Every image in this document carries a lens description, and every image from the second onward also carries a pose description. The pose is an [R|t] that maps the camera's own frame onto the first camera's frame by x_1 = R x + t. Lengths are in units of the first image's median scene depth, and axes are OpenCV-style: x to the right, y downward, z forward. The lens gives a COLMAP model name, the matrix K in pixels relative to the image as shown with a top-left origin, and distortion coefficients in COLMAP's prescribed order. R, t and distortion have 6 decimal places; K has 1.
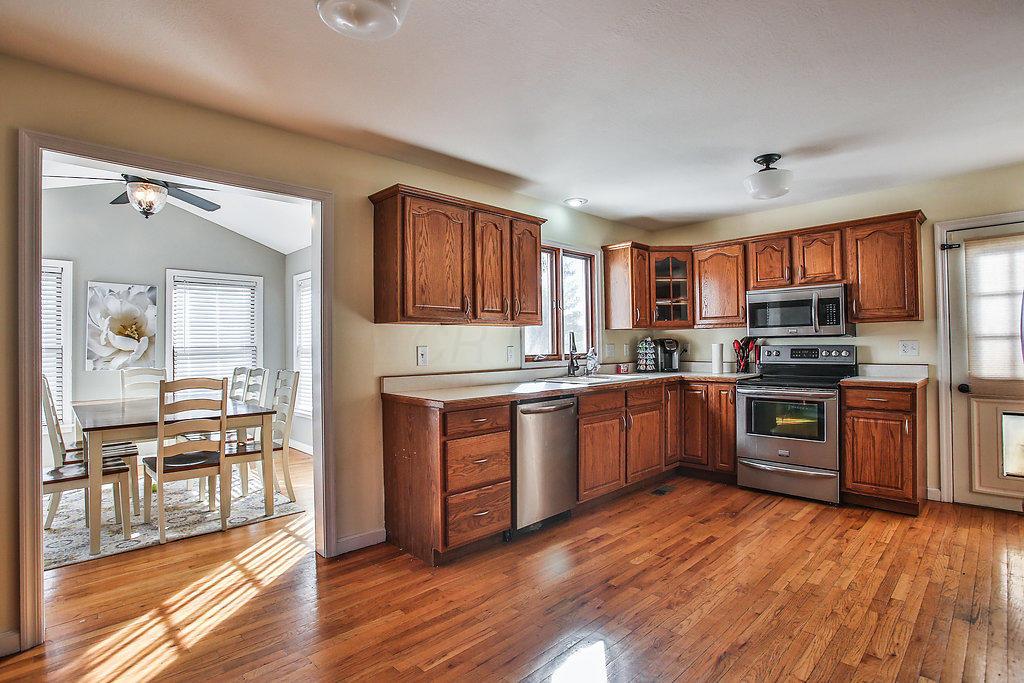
lens RADIAL K [[520.9, 0, 521.0], [0, 520.9, 341.7], [0, 0, 1]] dist [-0.037771, 0.000424]
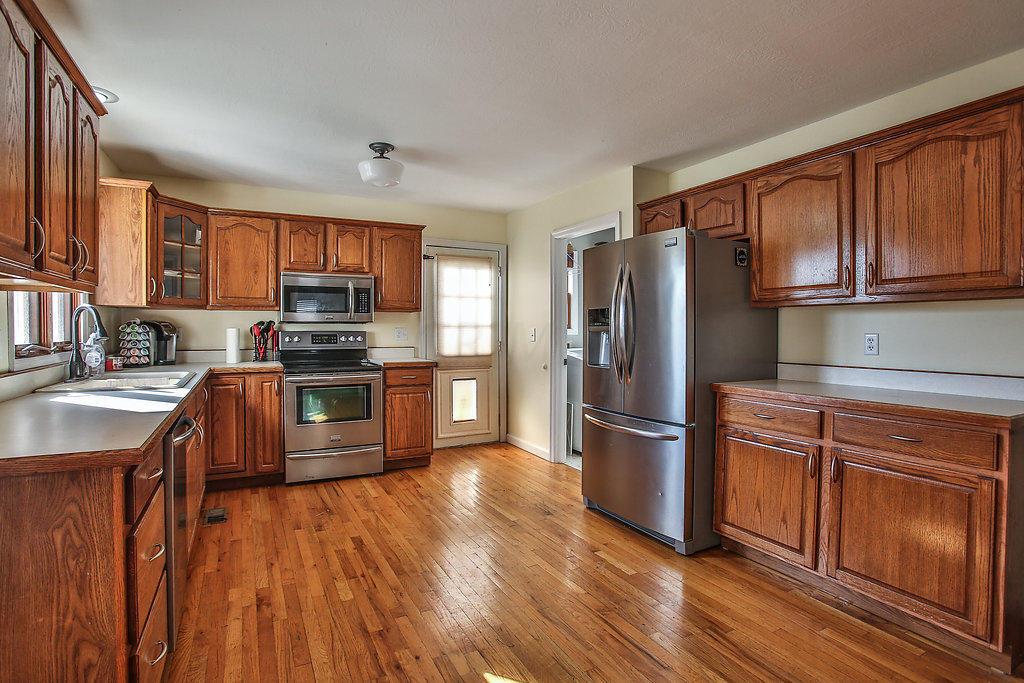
lens RADIAL K [[497.6, 0, 517.4], [0, 497.6, 338.5], [0, 0, 1]] dist [-0.050603, 0.002288]
pose [[0.286055, -0.006819, 0.958189, -0.309028], [-0.013948, 0.999839, 0.011279, 0.005416], [-0.958112, -0.016592, 0.285914, 0.378259]]
